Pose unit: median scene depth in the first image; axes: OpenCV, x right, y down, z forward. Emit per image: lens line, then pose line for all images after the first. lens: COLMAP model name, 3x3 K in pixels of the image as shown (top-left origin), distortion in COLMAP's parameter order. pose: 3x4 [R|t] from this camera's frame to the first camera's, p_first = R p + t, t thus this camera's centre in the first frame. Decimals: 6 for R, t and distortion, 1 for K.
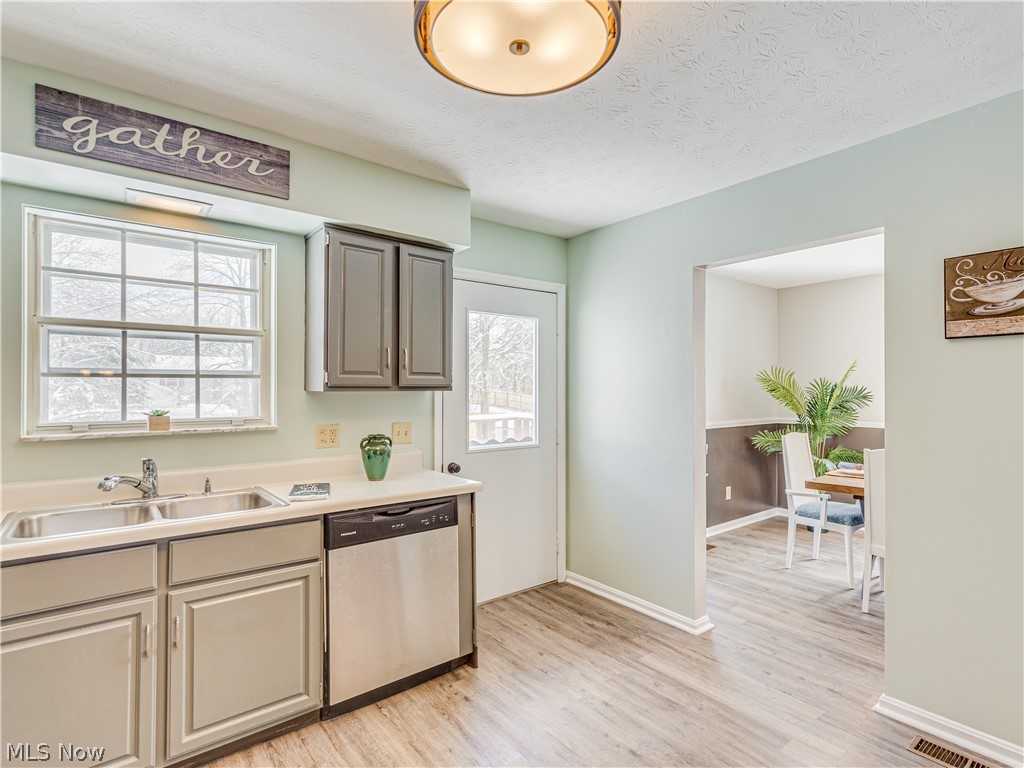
lens RADIAL K [[526.0, 0, 520.3], [0, 526.0, 381.5], [0, 0, 1]] dist [0.000419, -0.000618]
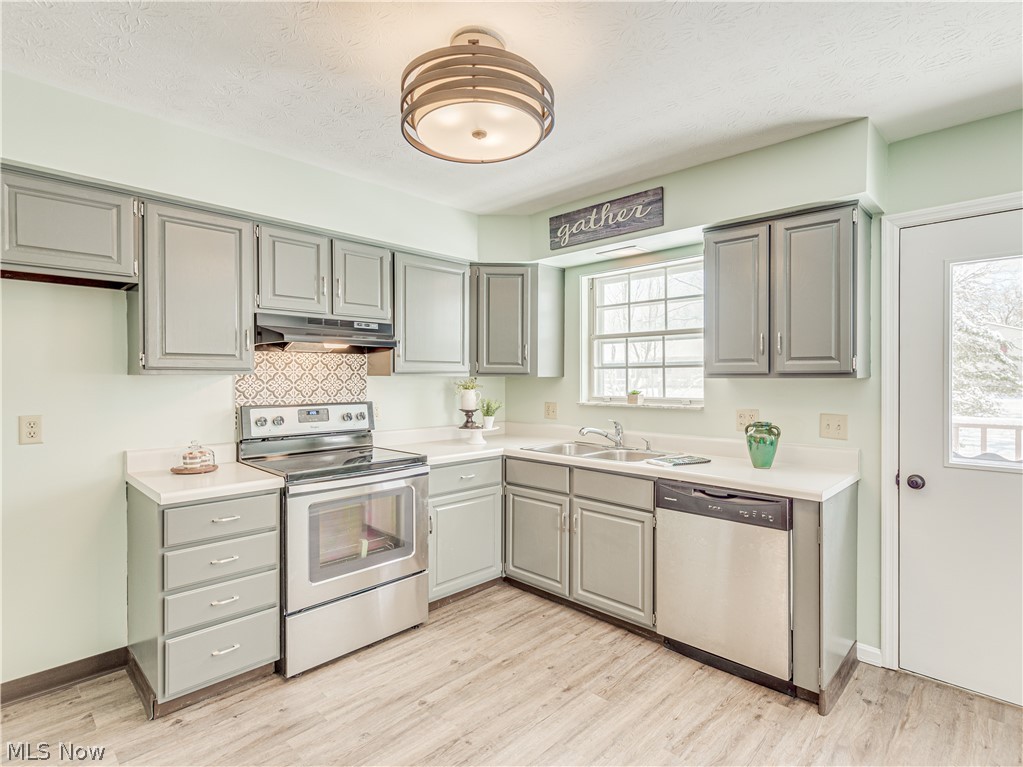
lens RADIAL K [[525.5, 0, 519.8], [0, 525.5, 381.0], [0, 0, 1]] dist [0.000419, -0.000618]
pose [[0.122841, 0.007976, -0.992394, 0.758596], [0.014172, 0.999852, 0.009790, 0.008672], [0.992325, -0.015267, 0.122710, 0.498929]]
